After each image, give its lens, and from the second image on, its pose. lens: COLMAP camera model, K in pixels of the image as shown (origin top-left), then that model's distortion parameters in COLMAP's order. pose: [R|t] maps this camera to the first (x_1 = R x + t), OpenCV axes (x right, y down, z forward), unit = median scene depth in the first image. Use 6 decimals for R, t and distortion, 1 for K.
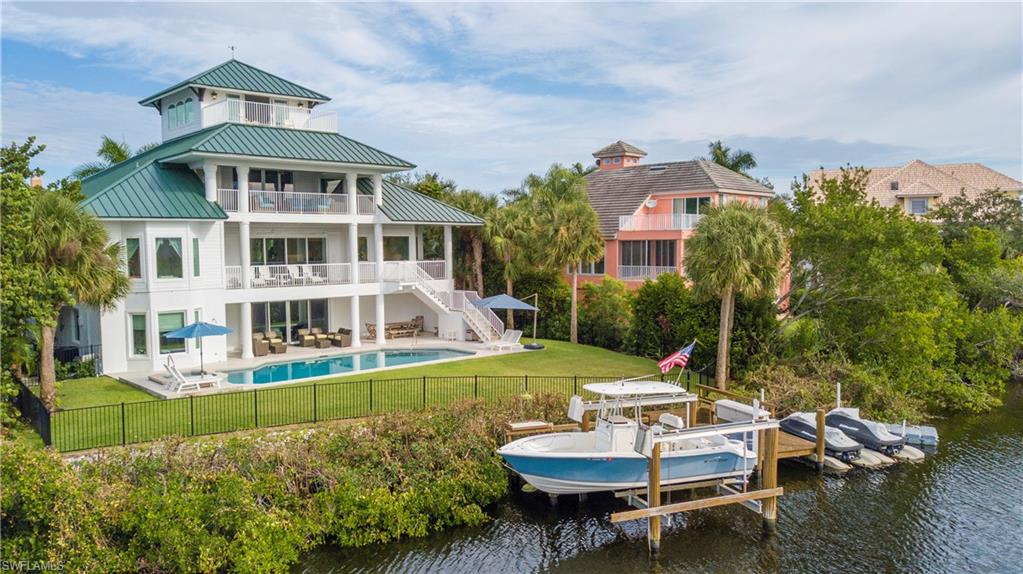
lens RADIAL K [[785.5, 0, 511.7], [0, 785.5, 285.2], [0, 0, 1]] dist [-0.009688, -0.000084]
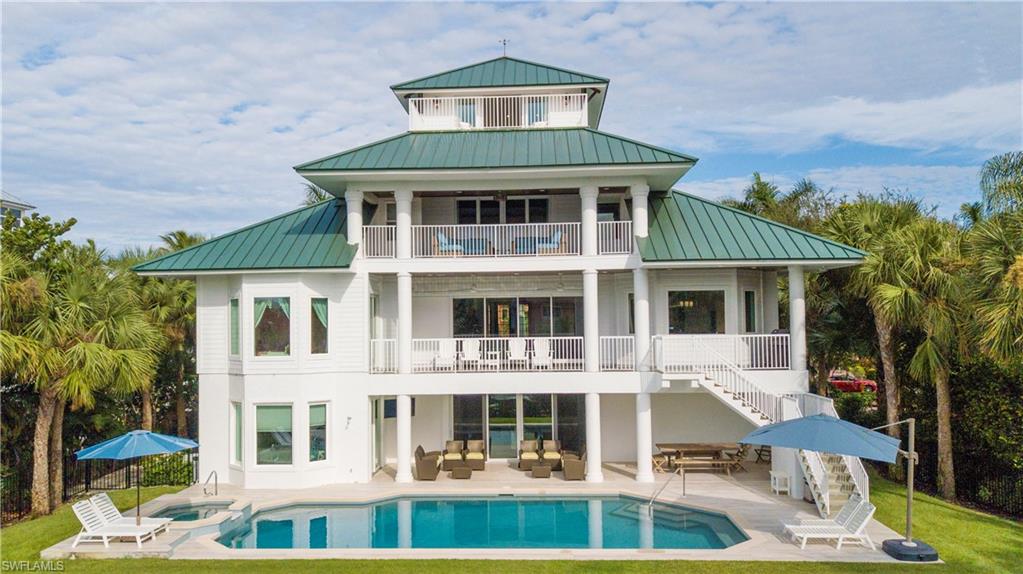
lens RADIAL K [[785.5, 0, 511.3], [0, 785.5, 293.9], [0, 0, 1]] dist [-0.009688, -0.000084]
pose [[0.712986, -0.023977, -0.700768, 0.167805], [-0.030301, 0.997428, -0.064957, -0.020293], [0.700523, 0.067547, 0.710425, 0.534083]]
